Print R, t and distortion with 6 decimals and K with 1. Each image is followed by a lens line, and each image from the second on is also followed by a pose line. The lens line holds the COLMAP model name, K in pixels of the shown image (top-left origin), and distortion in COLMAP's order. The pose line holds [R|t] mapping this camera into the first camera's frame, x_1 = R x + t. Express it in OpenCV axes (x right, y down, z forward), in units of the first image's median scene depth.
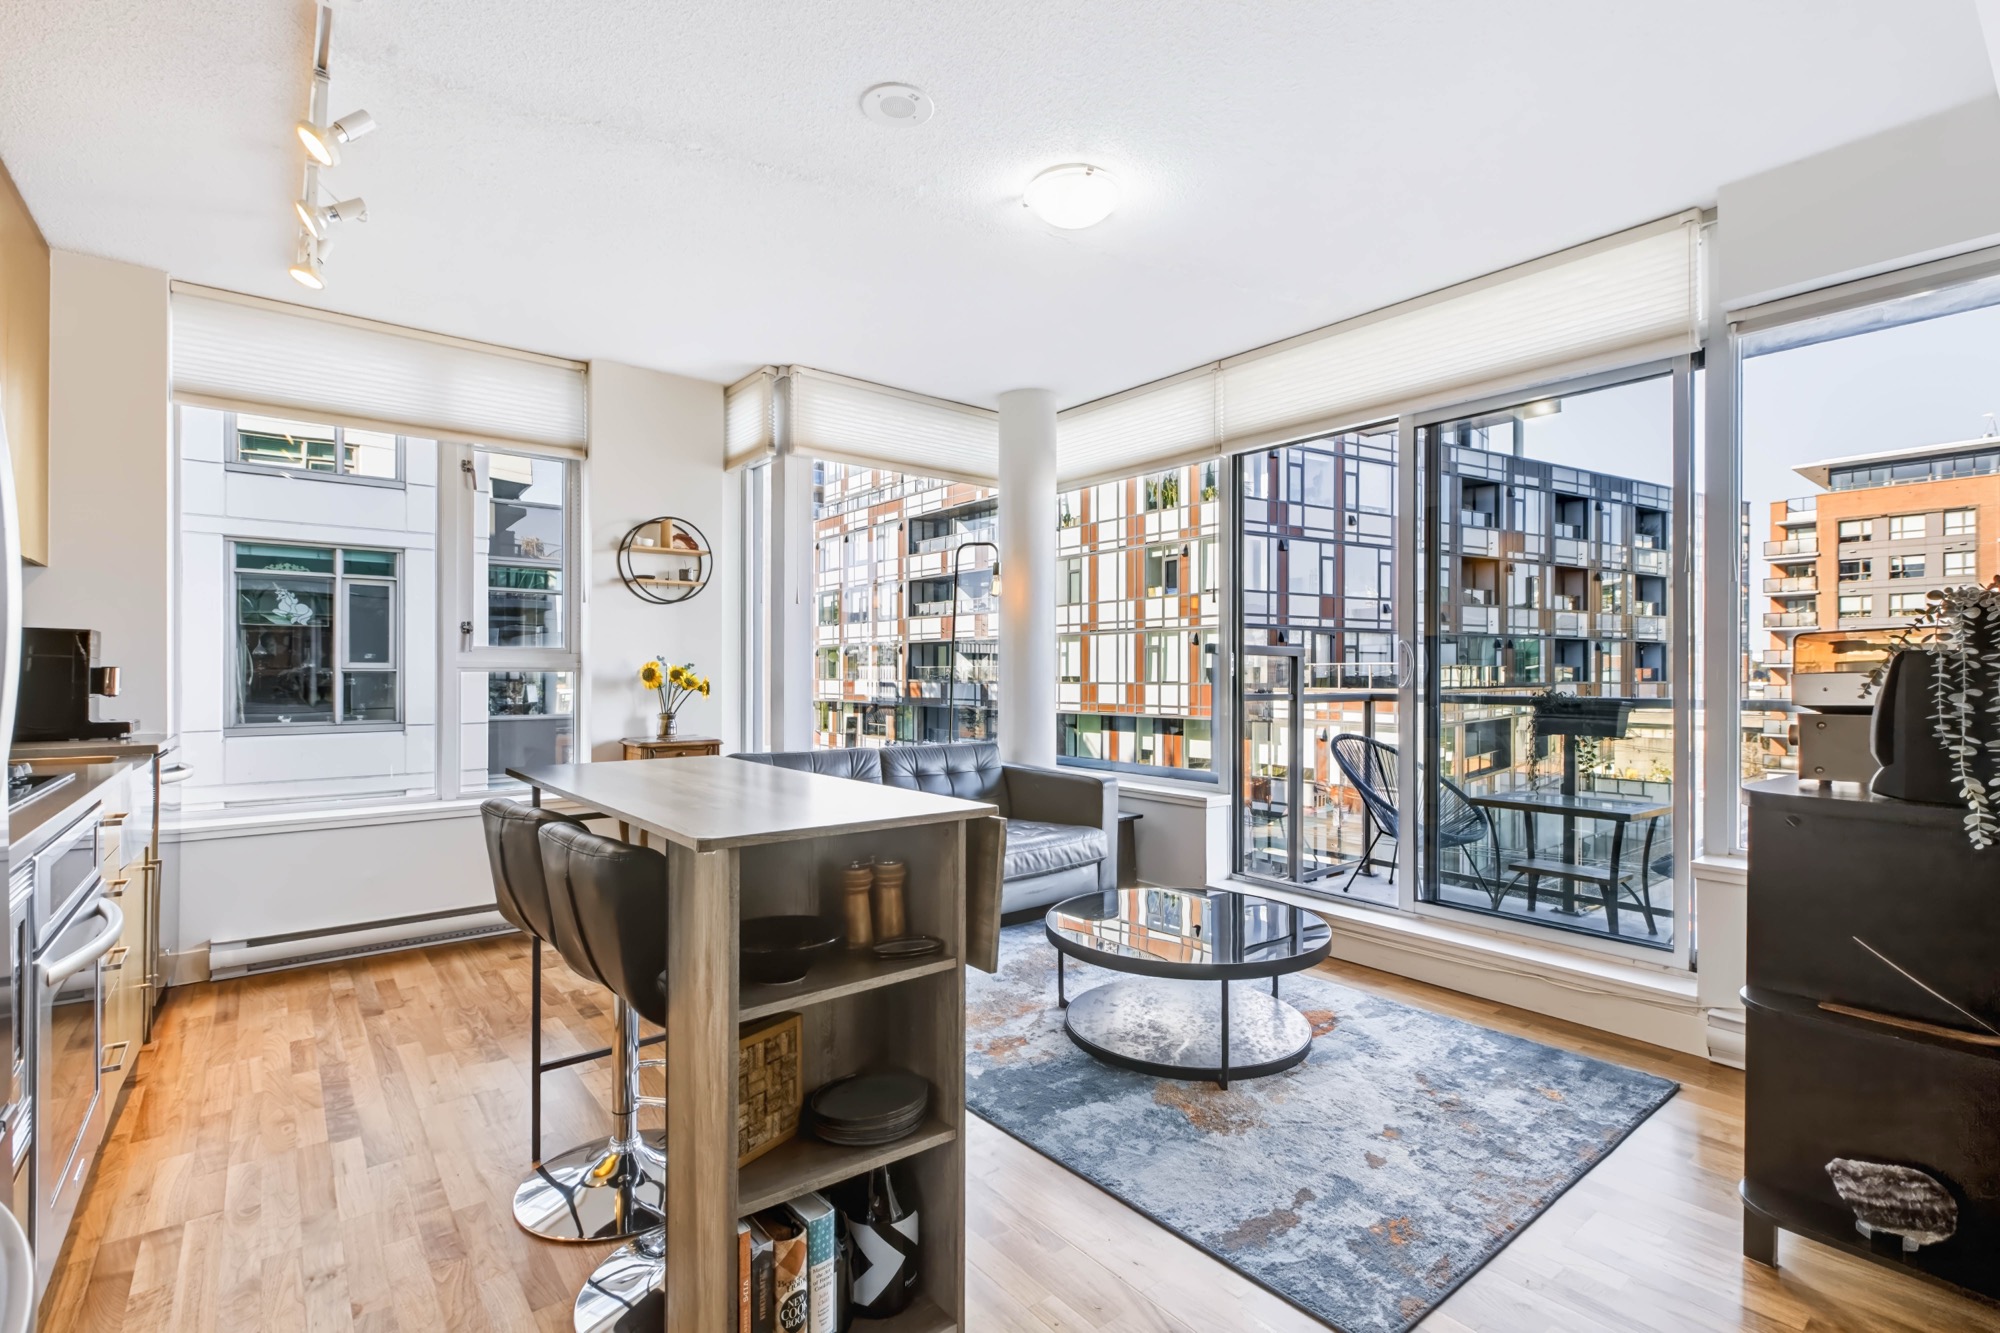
lens RADIAL K [[917.3, 0, 1023.8], [0, 917.3, 664.2], [0, 0, 1]] dist [0.003661, 0.000178]
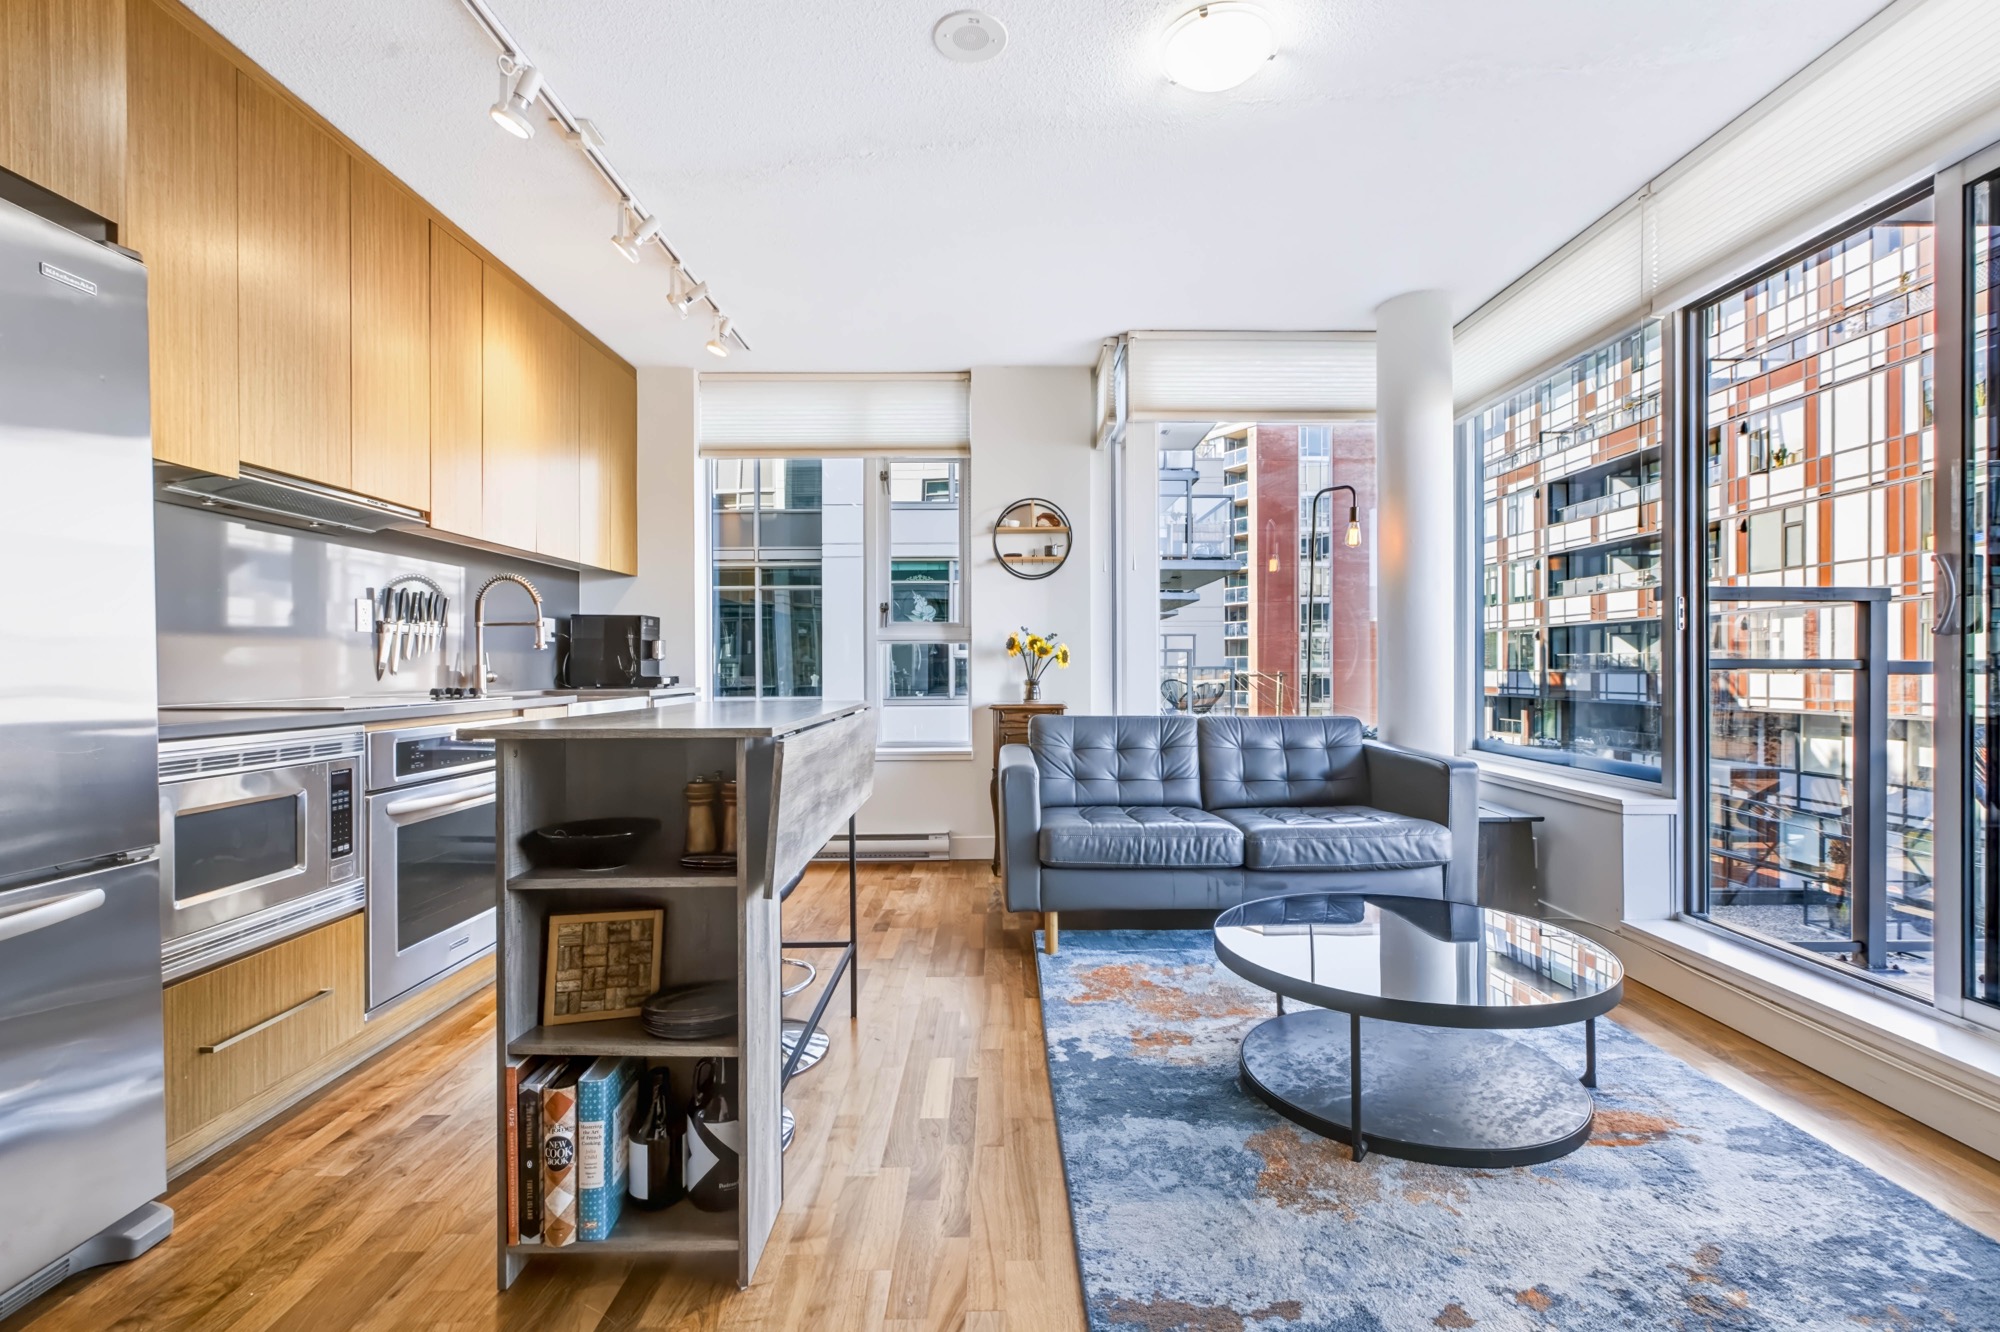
lens RADIAL K [[913.8, 0, 1021.4], [0, 913.8, 666.2], [0, 0, 1]] dist [0.002081, 0.000300]
pose [[0.776068, -0.006155, -0.630619, 0.276827], [0.011880, 0.999918, 0.004860, 0.031355], [0.630538, -0.011264, 0.776077, 0.148622]]
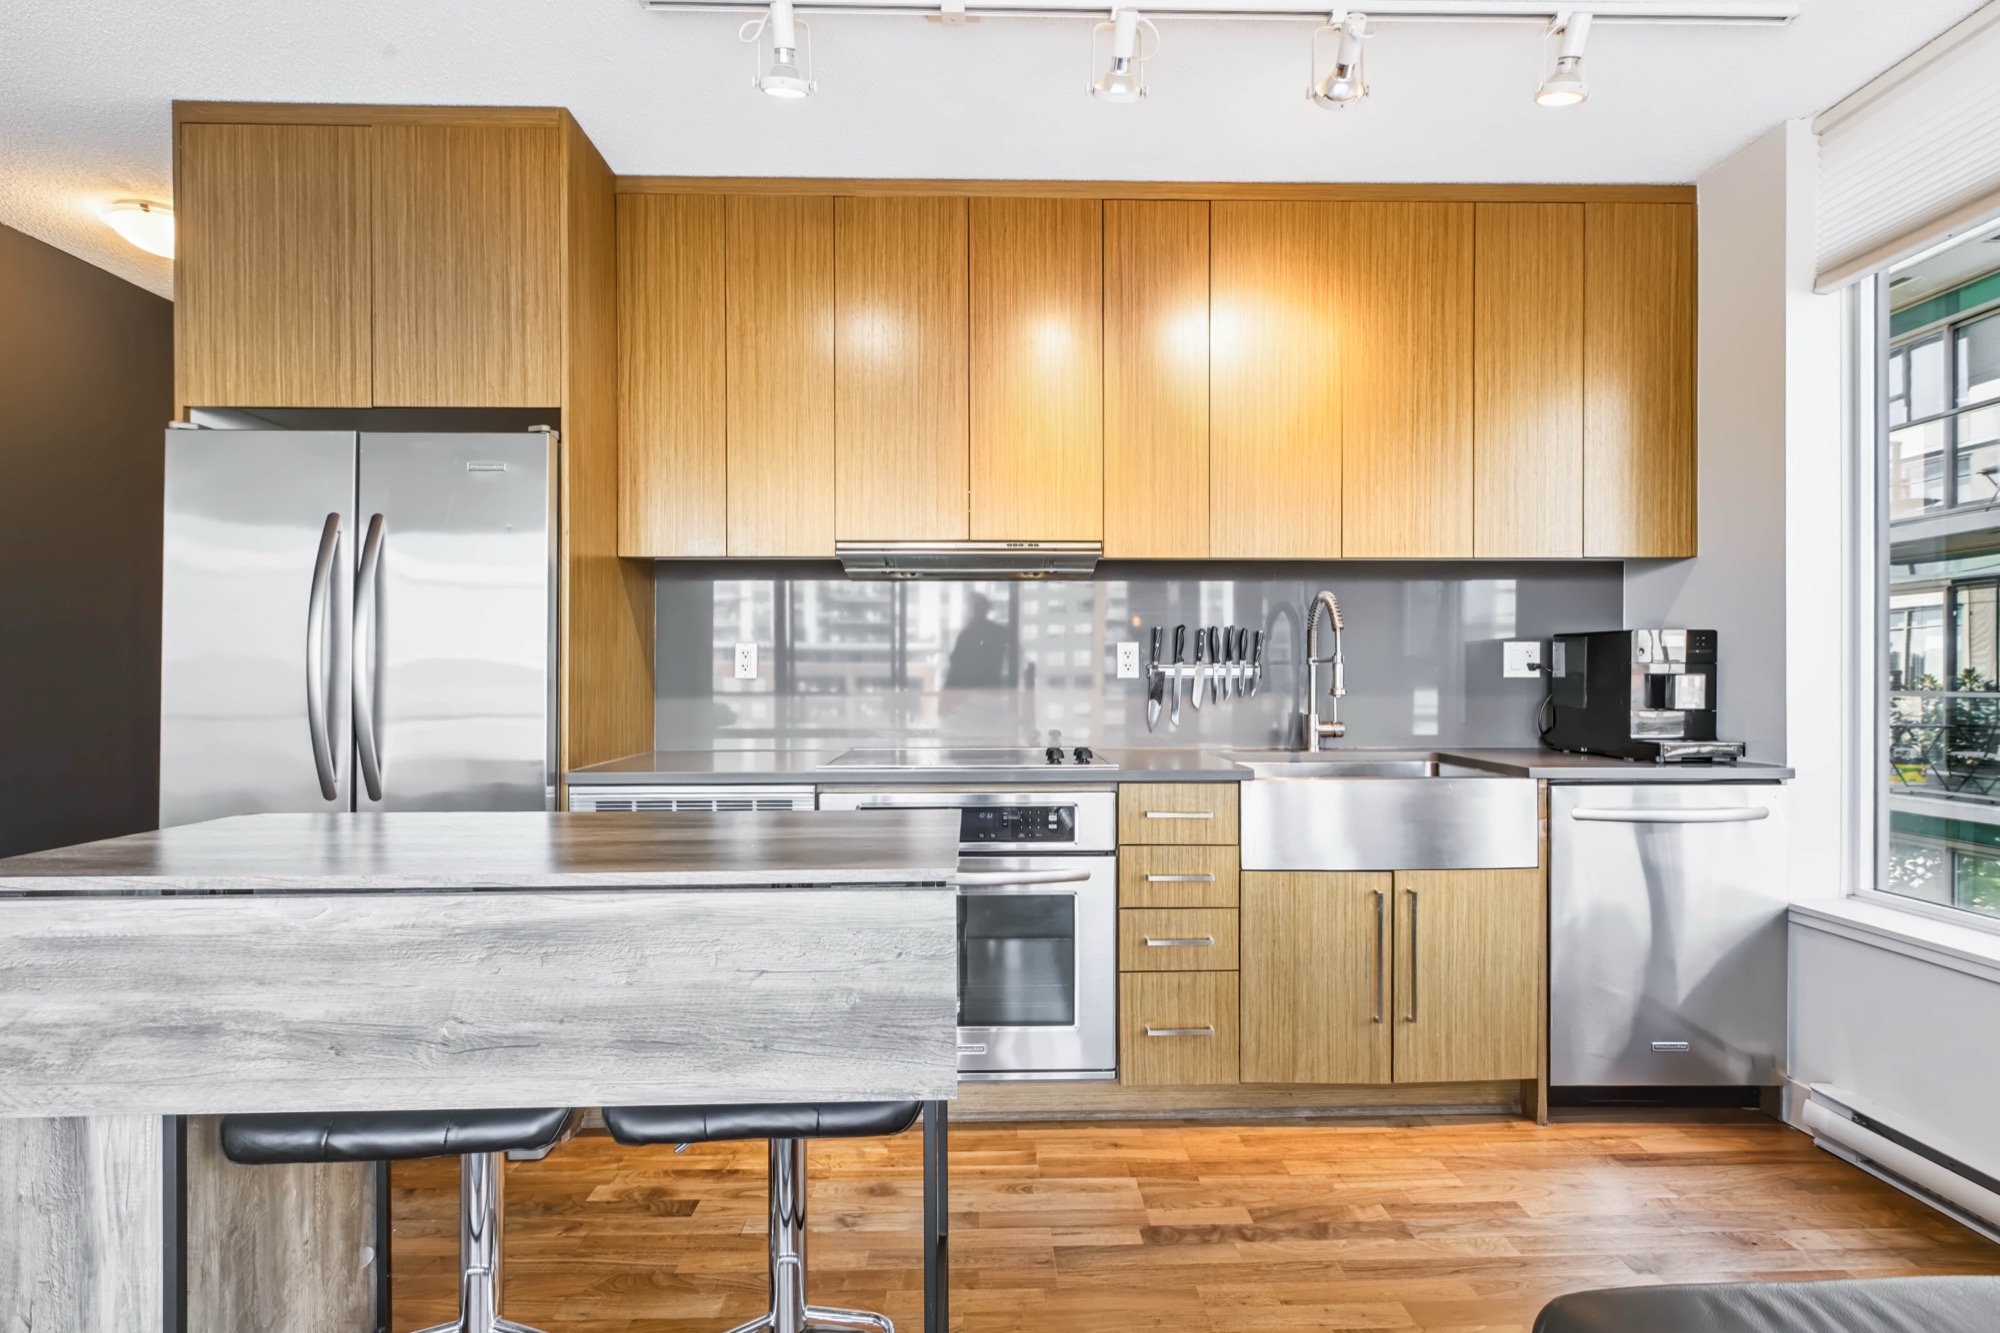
lens RADIAL K [[914.6, 0, 986.9], [0, 914.6, 678.5], [0, 0, 1]] dist [0.001695, 0.000123]
pose [[-0.627631, -0.001497, -0.778510, -0.001197], [0.006903, 0.999948, -0.007488, 0.005694], [0.778481, -0.010074, -0.627588, 0.729601]]
